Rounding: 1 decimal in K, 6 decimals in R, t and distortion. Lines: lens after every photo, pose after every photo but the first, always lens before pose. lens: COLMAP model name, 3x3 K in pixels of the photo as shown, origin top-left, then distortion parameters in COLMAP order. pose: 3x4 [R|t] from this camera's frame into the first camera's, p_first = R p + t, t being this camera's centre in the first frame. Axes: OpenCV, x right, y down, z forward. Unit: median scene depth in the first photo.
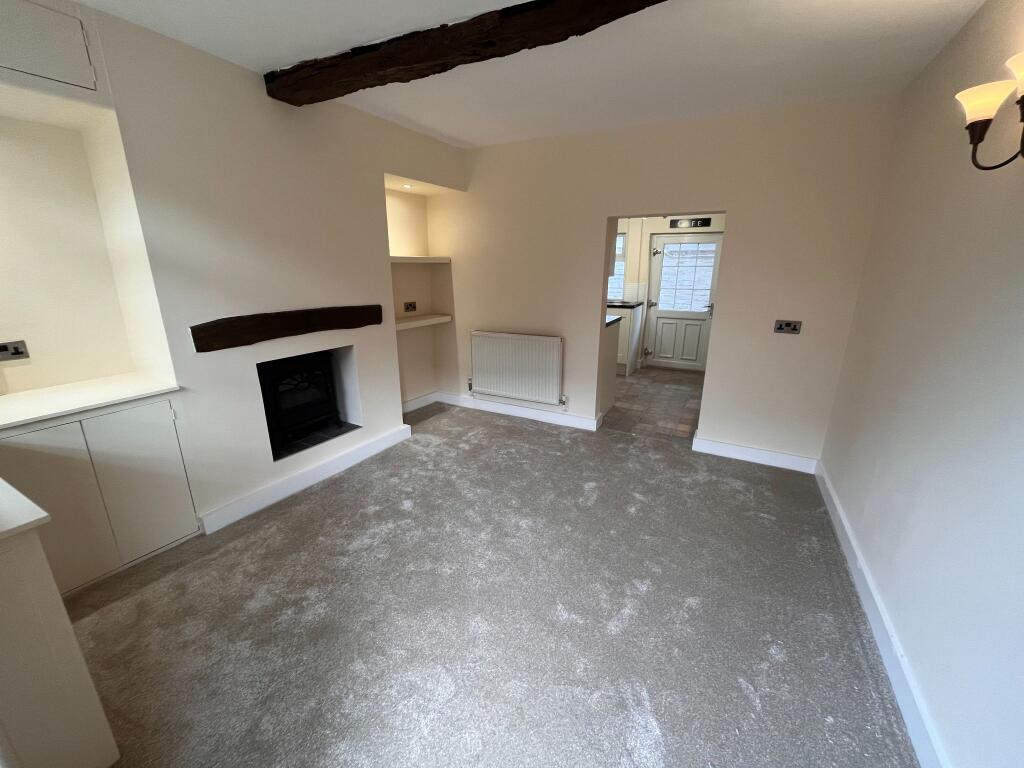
lens RADIAL K [[413.8, 0, 510.5], [0, 413.8, 383.6], [0, 0, 1]] dist [-0.001137, 0.000002]
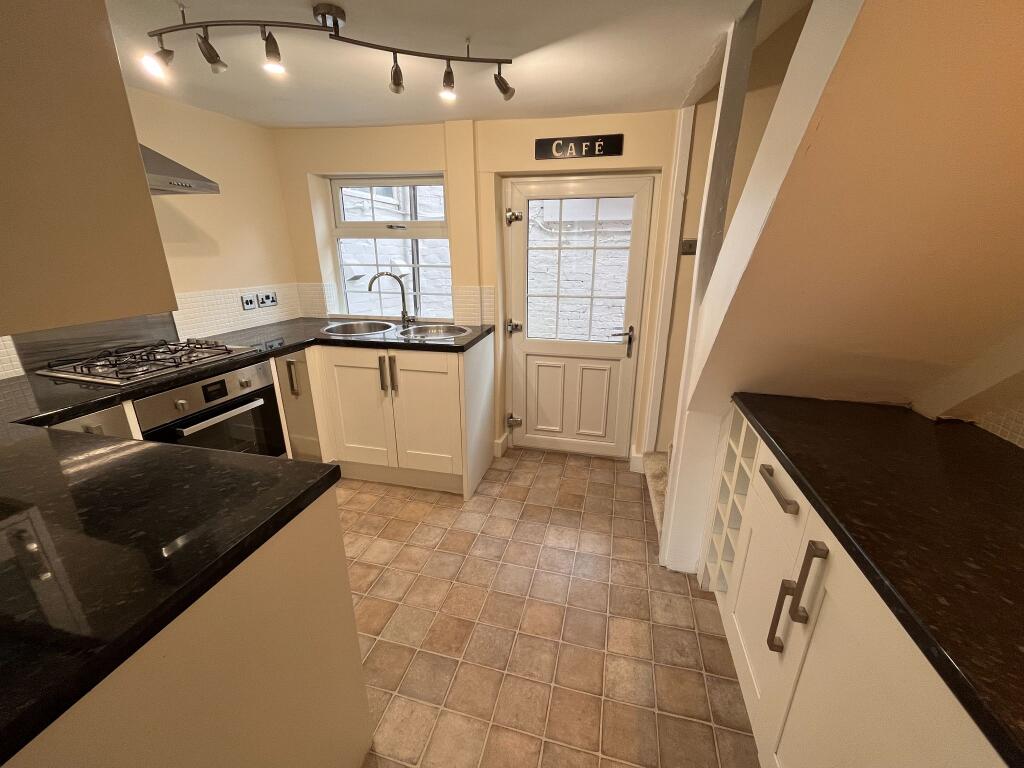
lens RADIAL K [[413.8, 0, 514.1], [0, 413.8, 387.0], [0, 0, 1]] dist [-0.001137, 0.000002]
pose [[0.966032, -0.080833, 0.245457, 0.222018], [0.070134, 0.996180, 0.052034, -0.150934], [-0.248725, -0.033052, 0.968010, 0.539312]]
